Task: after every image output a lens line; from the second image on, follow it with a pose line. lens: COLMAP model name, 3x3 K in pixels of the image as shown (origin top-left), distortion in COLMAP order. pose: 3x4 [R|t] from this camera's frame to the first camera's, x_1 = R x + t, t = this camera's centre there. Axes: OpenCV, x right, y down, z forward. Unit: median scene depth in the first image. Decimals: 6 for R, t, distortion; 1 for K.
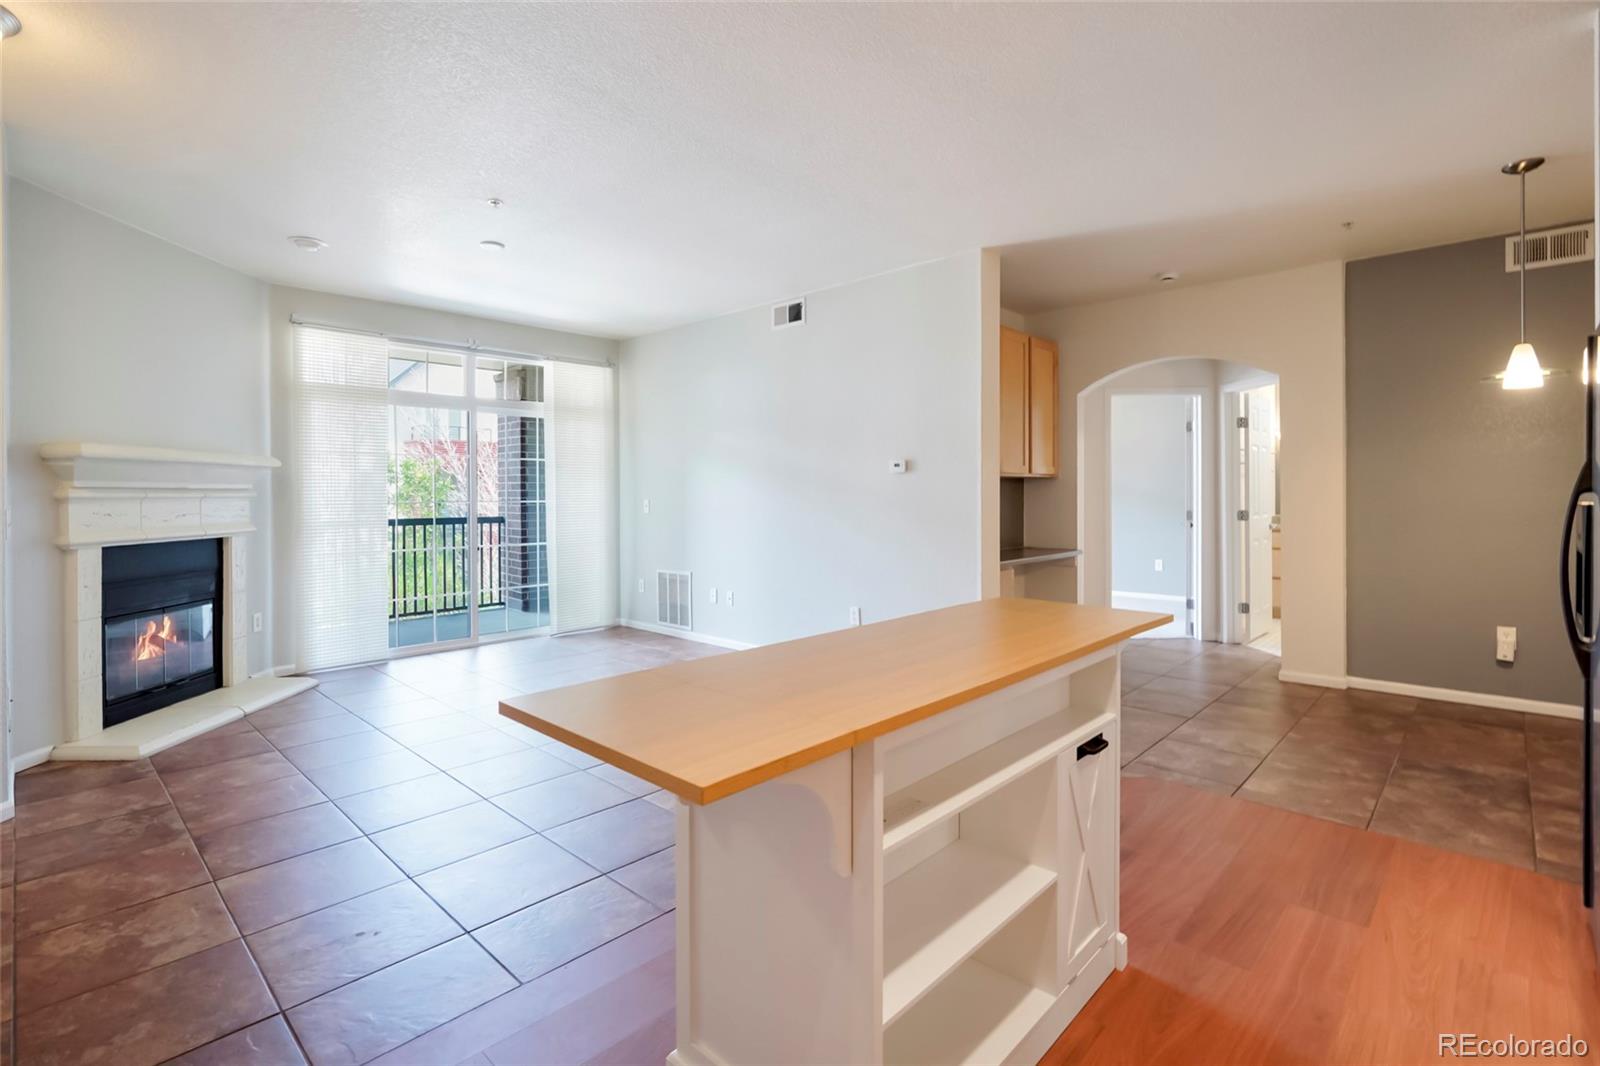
lens RADIAL K [[743.4, 0, 800.0], [0, 743.4, 490.7], [0, 0, 1]] dist [-0.011186, 0.001967]
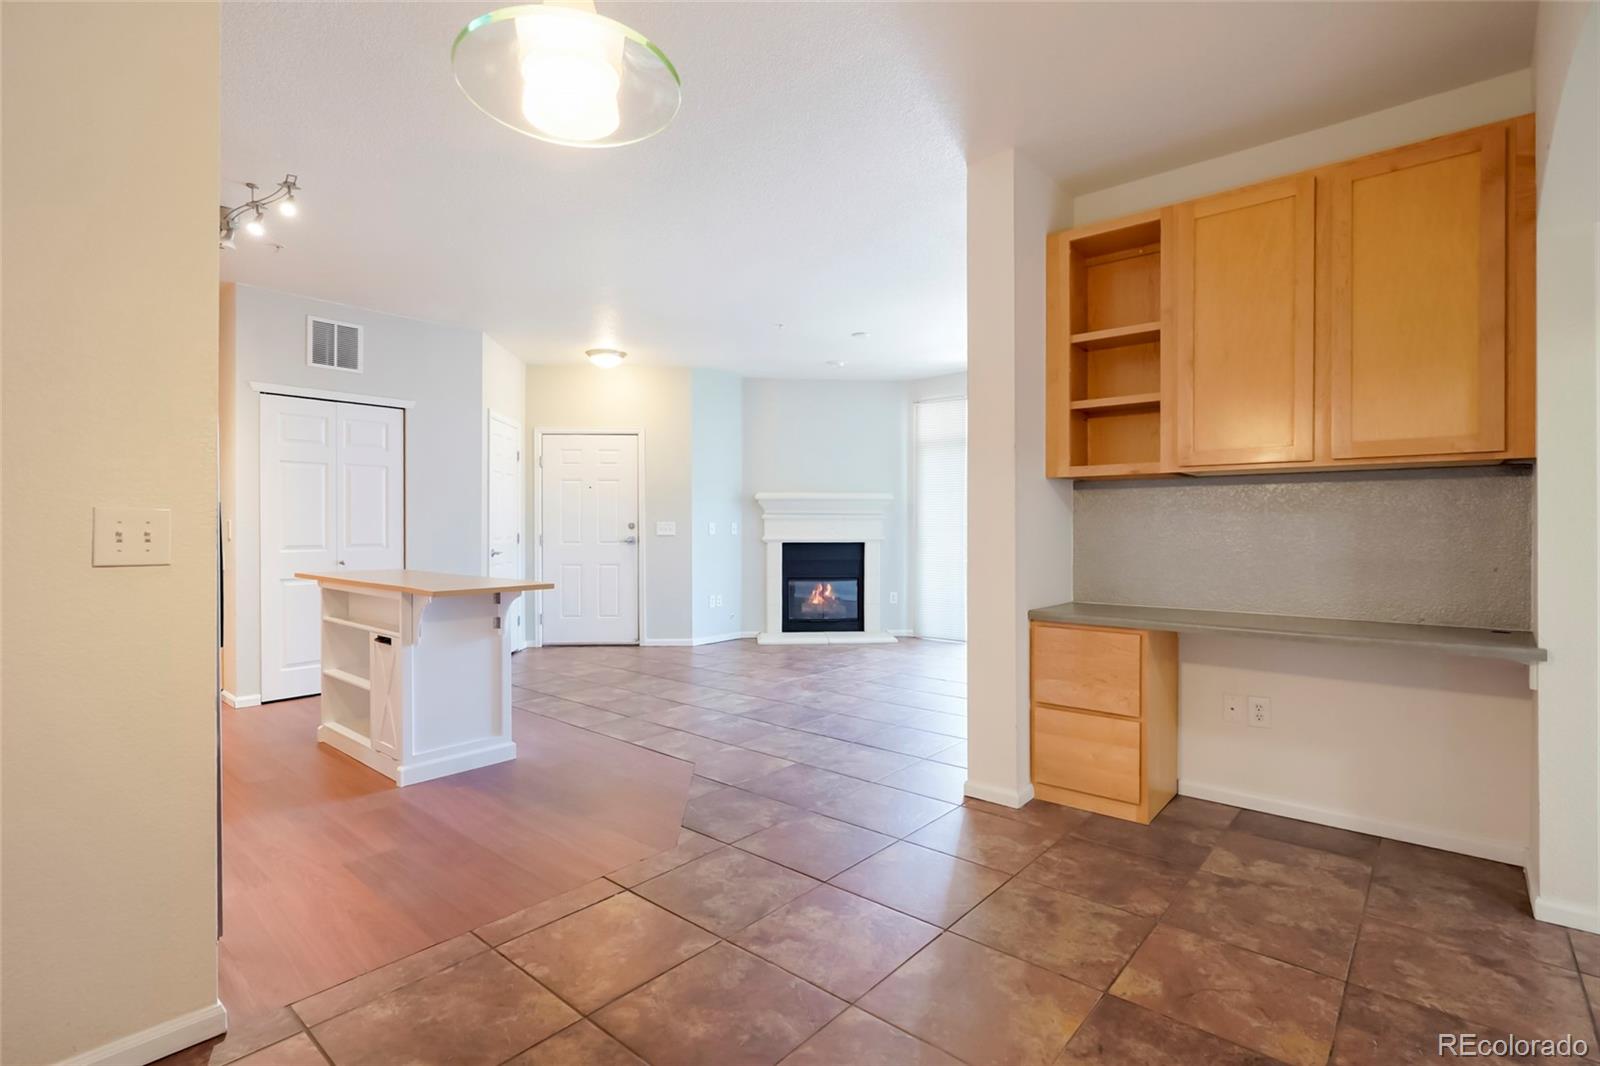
lens RADIAL K [[743.4, 0, 795.2], [0, 743.4, 529.3], [0, 0, 1]] dist [-0.011186, 0.001967]
pose [[0.052866, 0.007709, -0.998572, 0.980371], [0.002193, 0.999967, 0.007836, 0.020834], [0.998599, -0.002604, 0.052848, 0.819122]]
